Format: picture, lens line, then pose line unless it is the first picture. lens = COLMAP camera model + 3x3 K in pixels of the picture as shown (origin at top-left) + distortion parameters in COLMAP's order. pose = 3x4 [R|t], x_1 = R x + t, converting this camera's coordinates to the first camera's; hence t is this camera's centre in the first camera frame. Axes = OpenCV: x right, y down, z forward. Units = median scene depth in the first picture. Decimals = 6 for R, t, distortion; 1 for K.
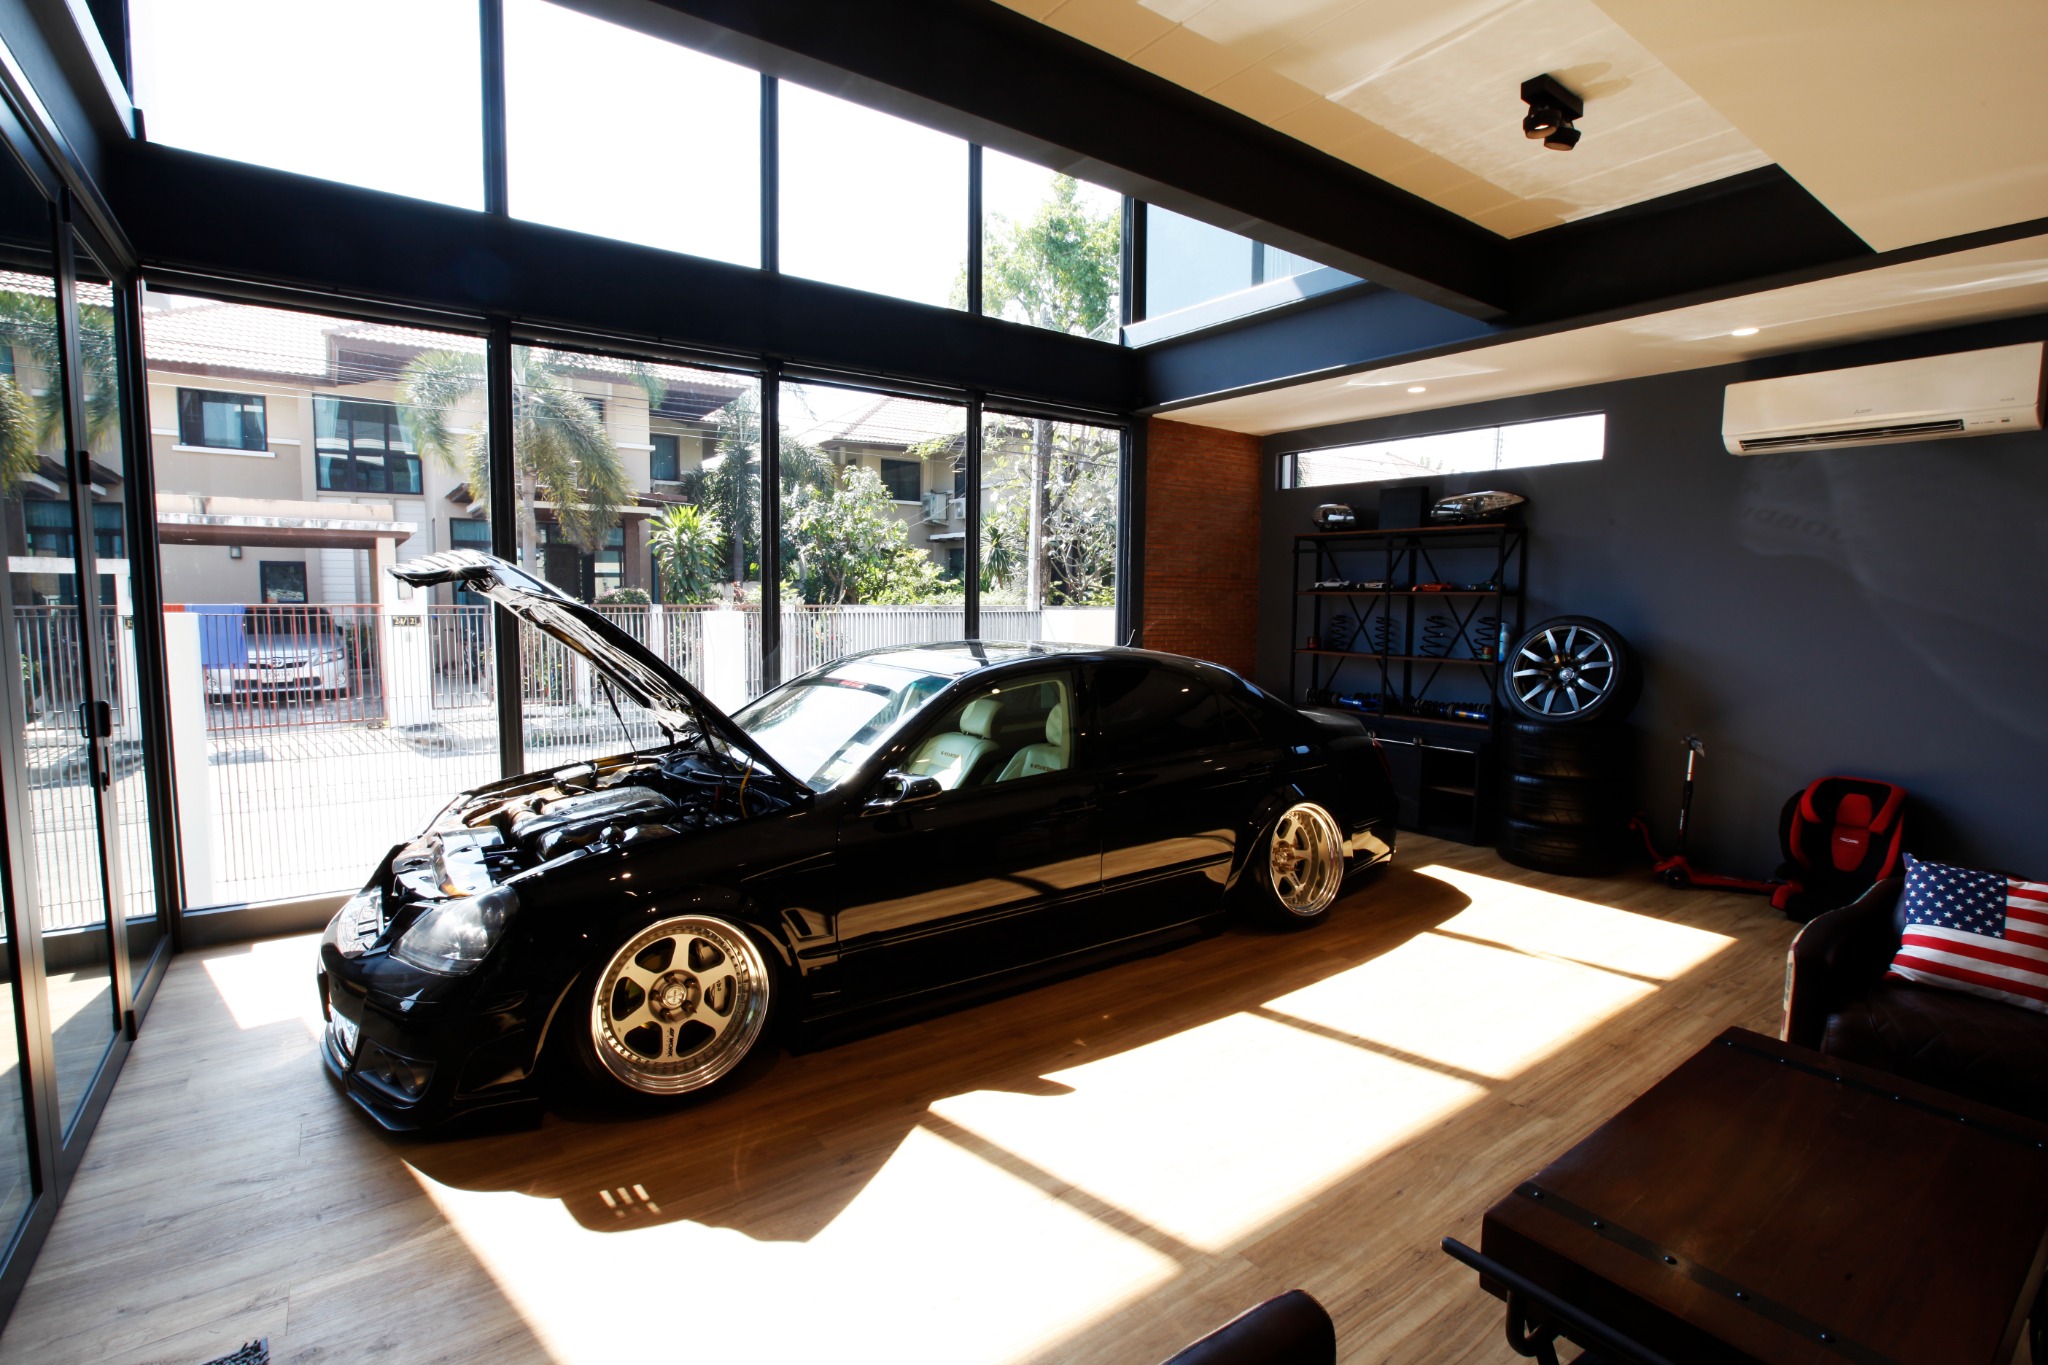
lens RADIAL K [[946.6, 0, 1024.0], [0, 946.6, 682.5], [0, 0, 1]] dist [-0.035985, 0.011379]
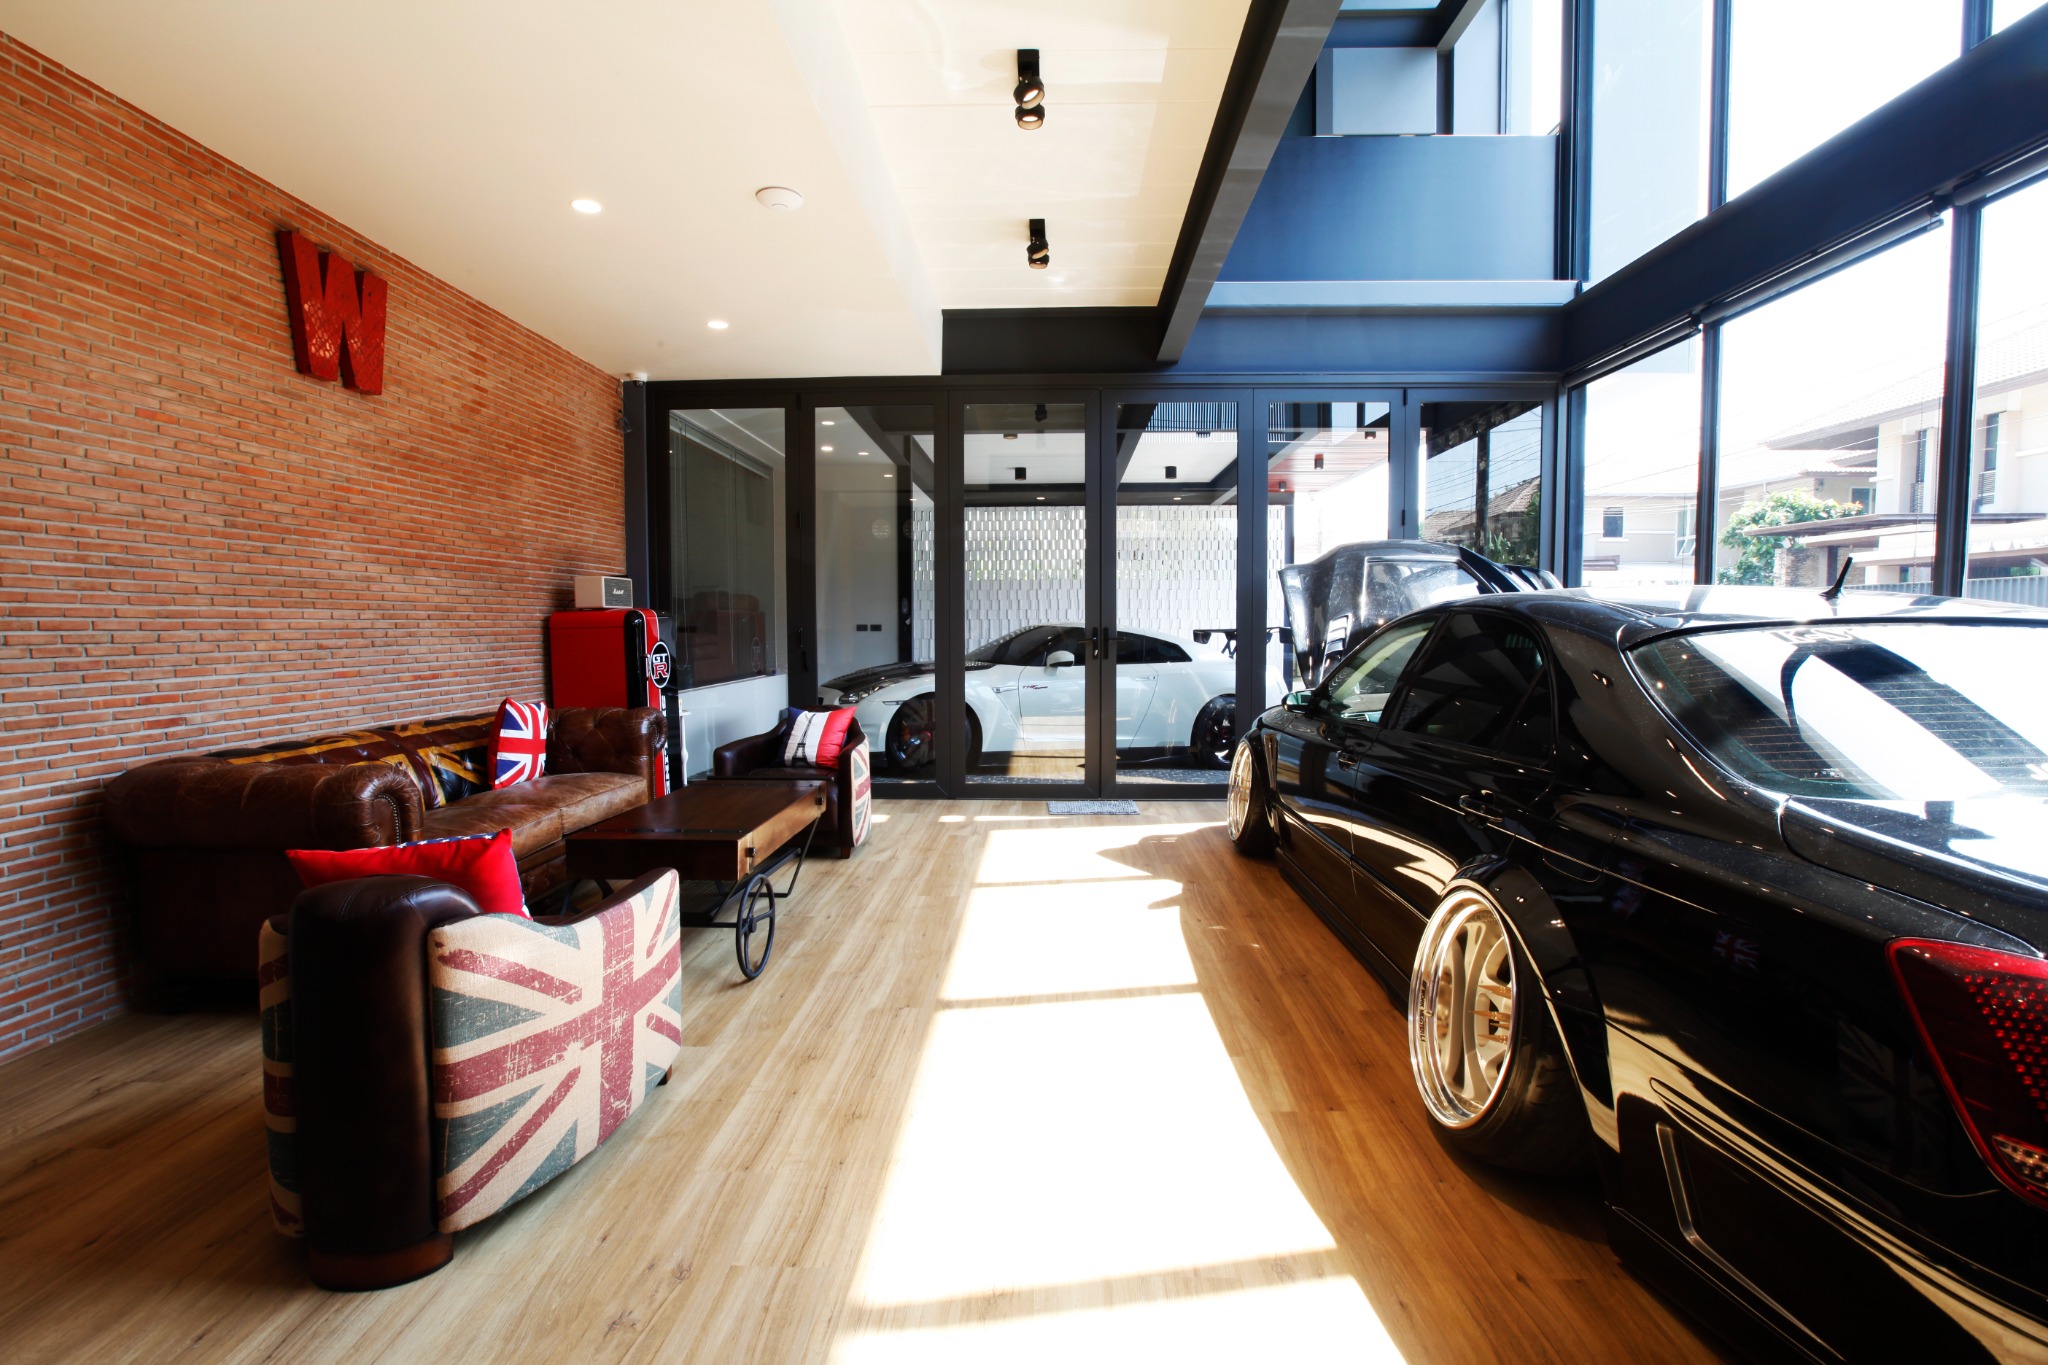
lens RADIAL K [[946.6, 0, 1024.0], [0, 946.6, 682.5], [0, 0, 1]] dist [-0.035985, 0.011379]
pose [[-0.616201, 0.043364, -0.786394, 1.057312], [-0.071421, 0.991292, 0.110627, -0.019860], [0.784344, 0.124334, -0.607739, 1.432804]]
